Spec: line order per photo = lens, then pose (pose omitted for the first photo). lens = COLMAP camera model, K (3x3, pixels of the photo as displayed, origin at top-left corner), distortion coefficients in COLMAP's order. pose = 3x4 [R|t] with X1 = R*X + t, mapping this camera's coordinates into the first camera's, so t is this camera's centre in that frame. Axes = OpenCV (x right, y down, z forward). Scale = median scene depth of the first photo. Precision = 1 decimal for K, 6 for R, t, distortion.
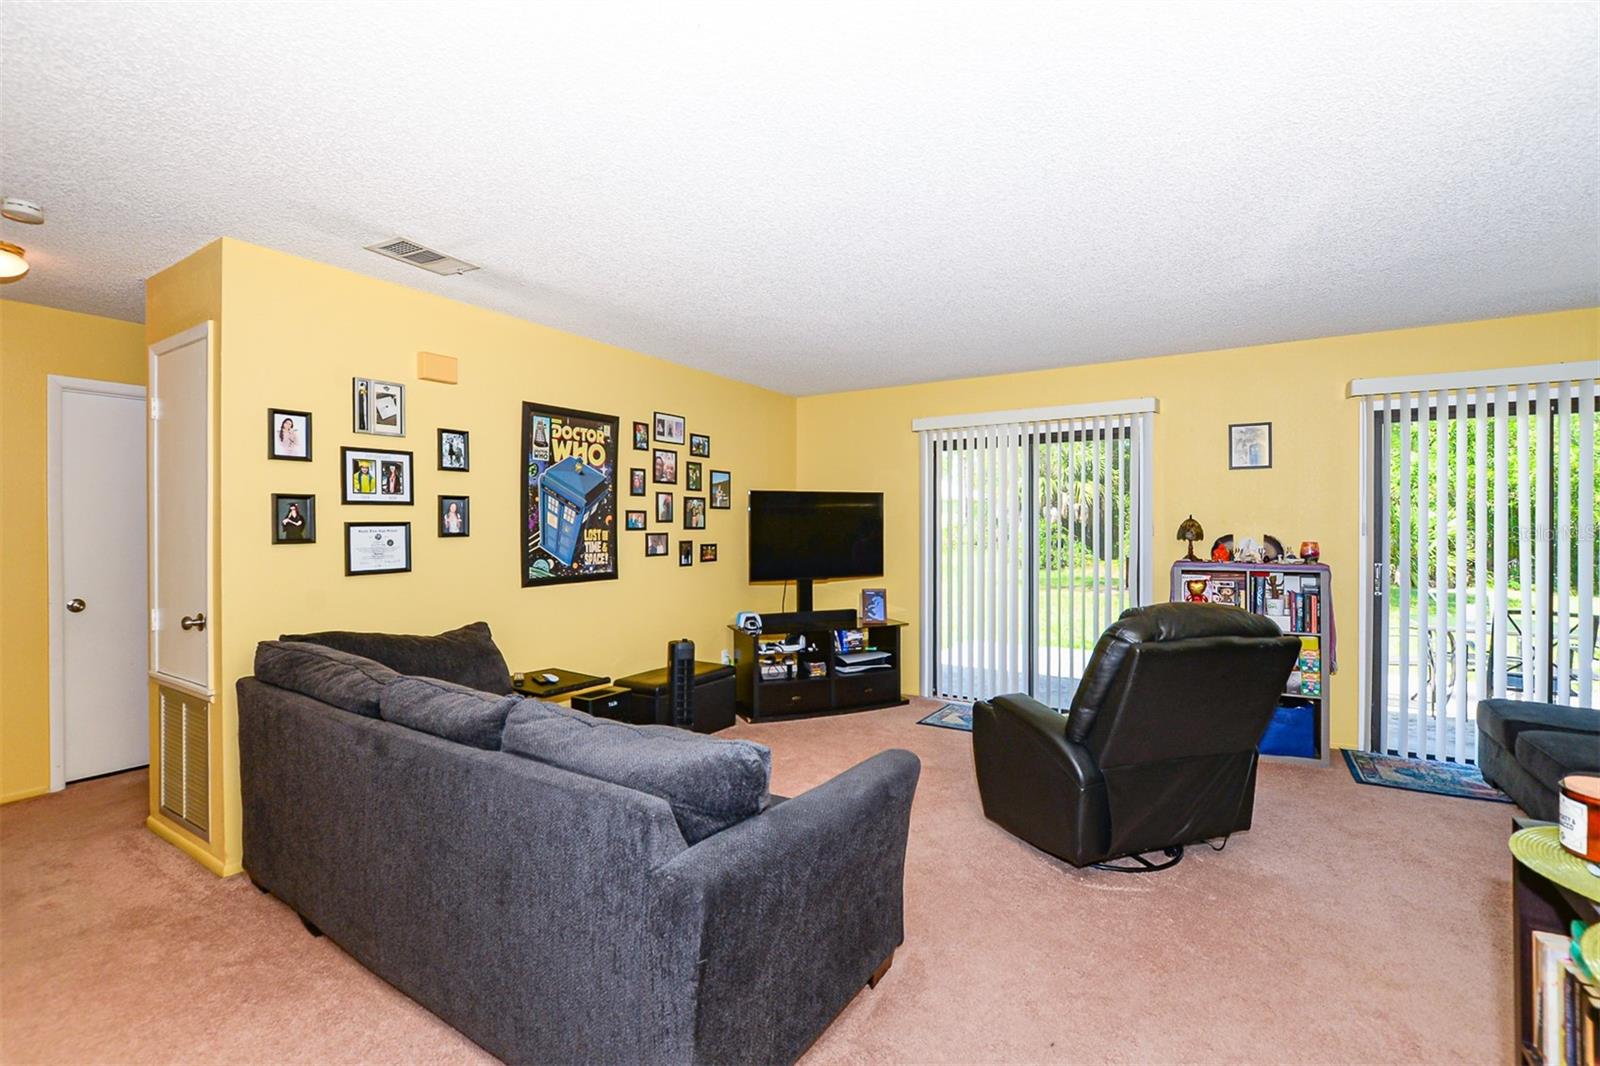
lens RADIAL K [[708.4, 0, 797.5], [0, 708.4, 532.8], [0, 0, 1]] dist [-0.021341, 0.002353]
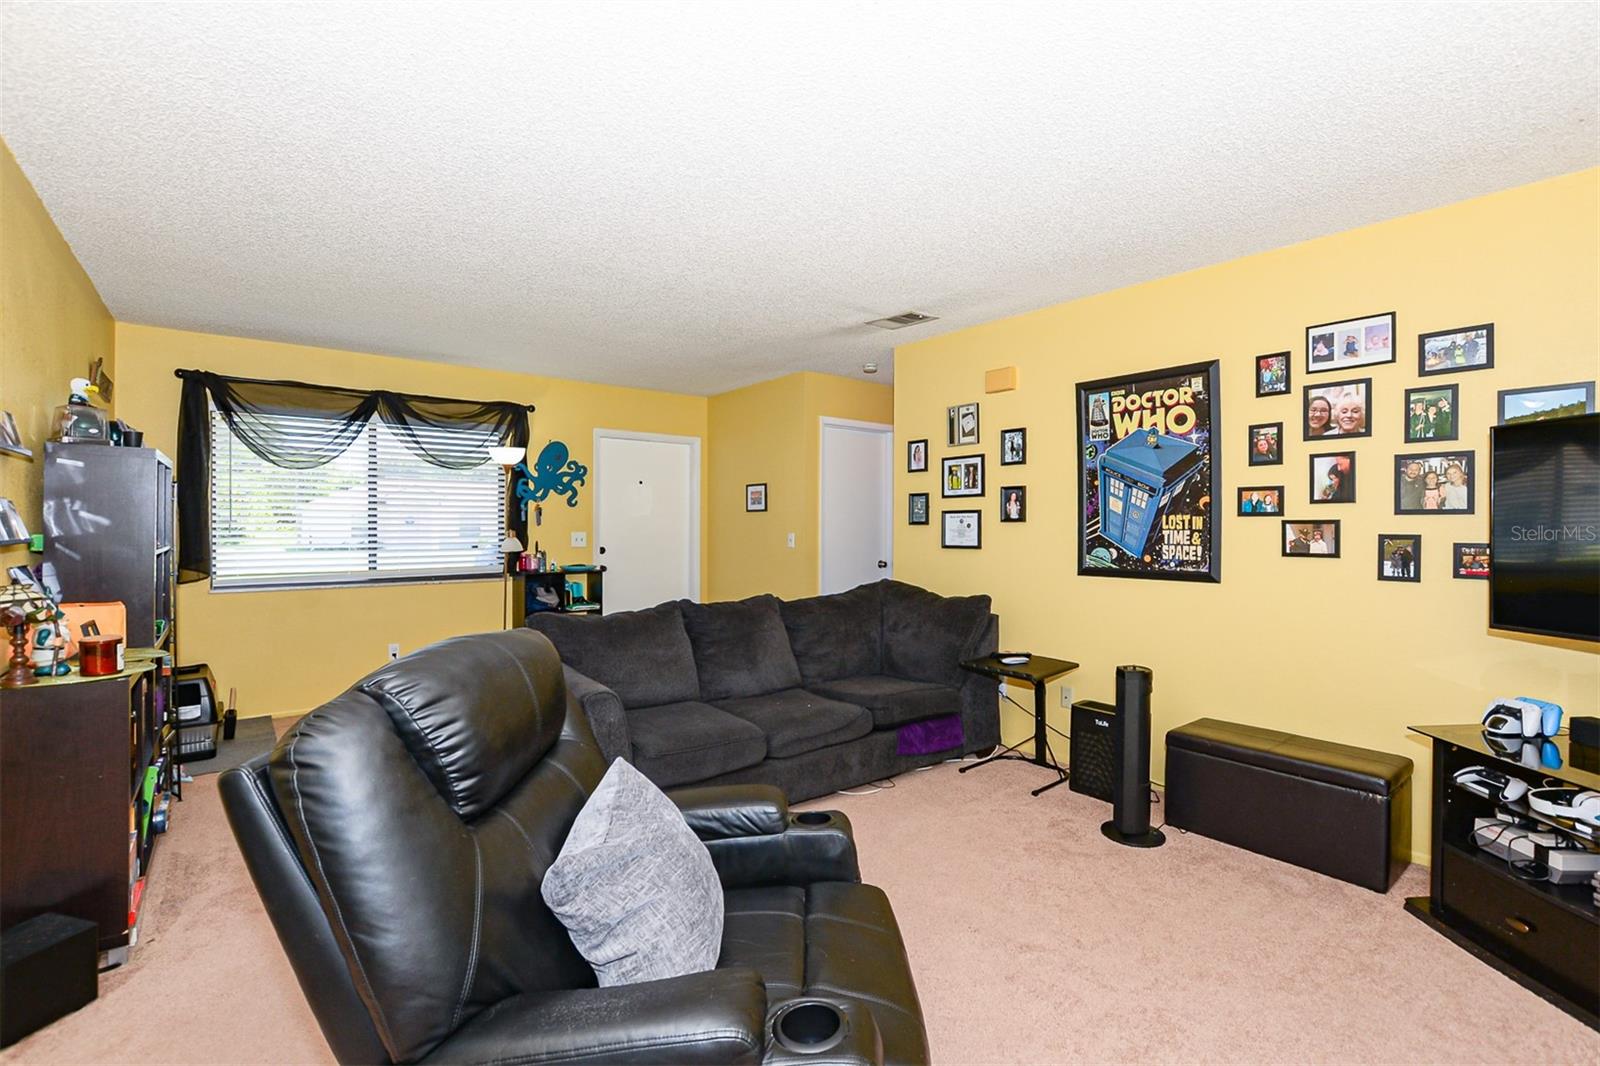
lens RADIAL K [[708.4, 0, 795.2], [0, 708.4, 527.6], [0, 0, 1]] dist [-0.021341, 0.002353]
pose [[-0.326282, 0.011556, -0.945202, 0.610967], [-0.005540, 0.999885, 0.014137, 0.000500], [0.945256, 0.009849, -0.326180, 0.882487]]
